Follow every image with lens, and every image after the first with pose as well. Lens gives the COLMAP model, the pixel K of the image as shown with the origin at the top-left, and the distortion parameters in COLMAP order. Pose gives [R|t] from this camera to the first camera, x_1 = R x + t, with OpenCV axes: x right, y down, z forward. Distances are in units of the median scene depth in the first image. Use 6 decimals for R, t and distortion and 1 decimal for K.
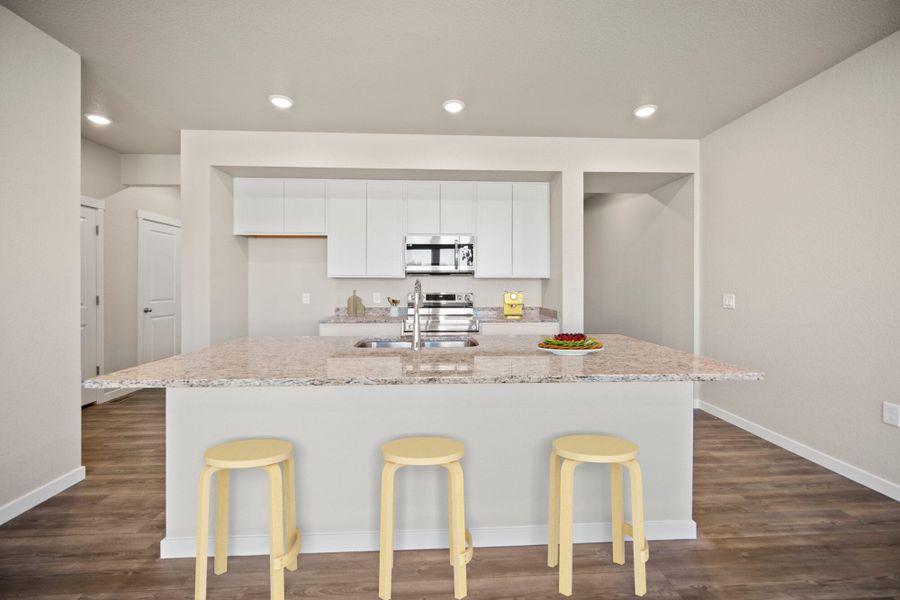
lens RADIAL K [[358.5, 0, 452.3], [0, 358.5, 292.7], [0, 0, 1]] dist [-0.014545, -0.000186]
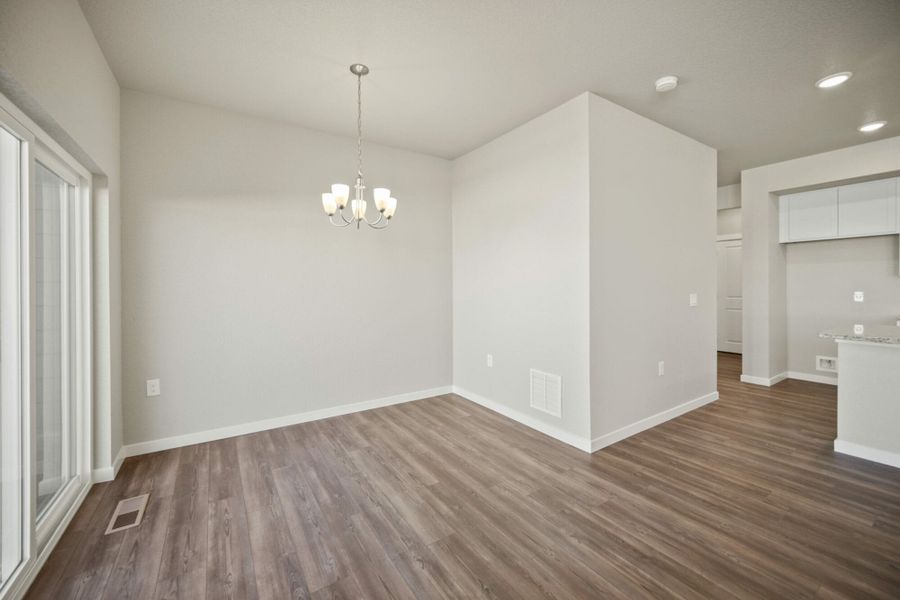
lens RADIAL K [[357.9, 0, 449.8], [0, 357.9, 294.6], [0, 0, 1]] dist [-0.000053, -0.000026]
pose [[0.509655, 0.014220, -0.860261, -0.130961], [-0.004361, 0.999893, 0.013945, 0.001241], [0.860368, -0.003356, 0.509663, -0.597523]]
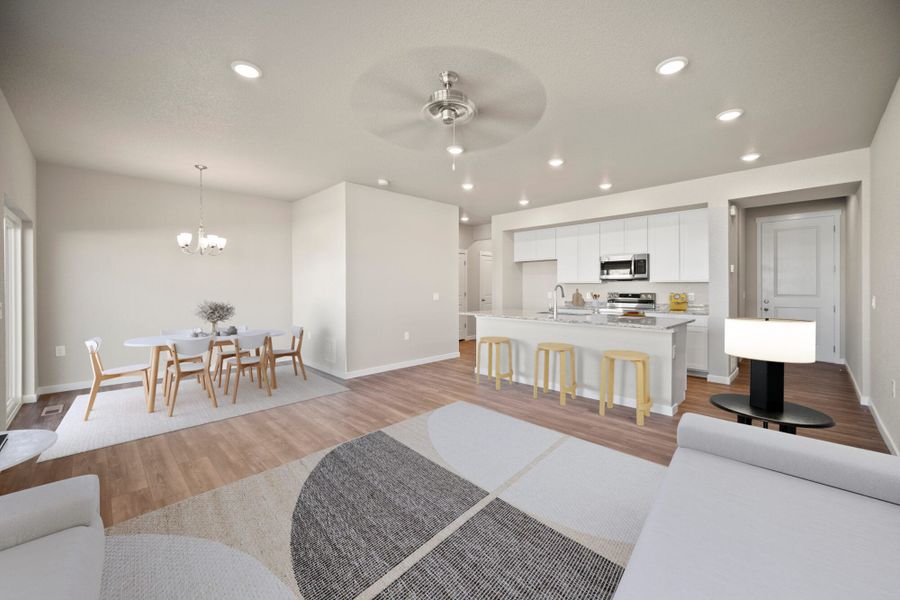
lens RADIAL K [[358.8, 0, 450.5], [0, 358.8, 295.1], [0, 0, 1]] dist [0.000116, -0.000063]
pose [[0.666410, 0.012387, -0.745482, 0.629017], [-0.007468, 0.999923, 0.009939, 0.002408], [0.745548, -0.001056, 0.666451, -0.580022]]
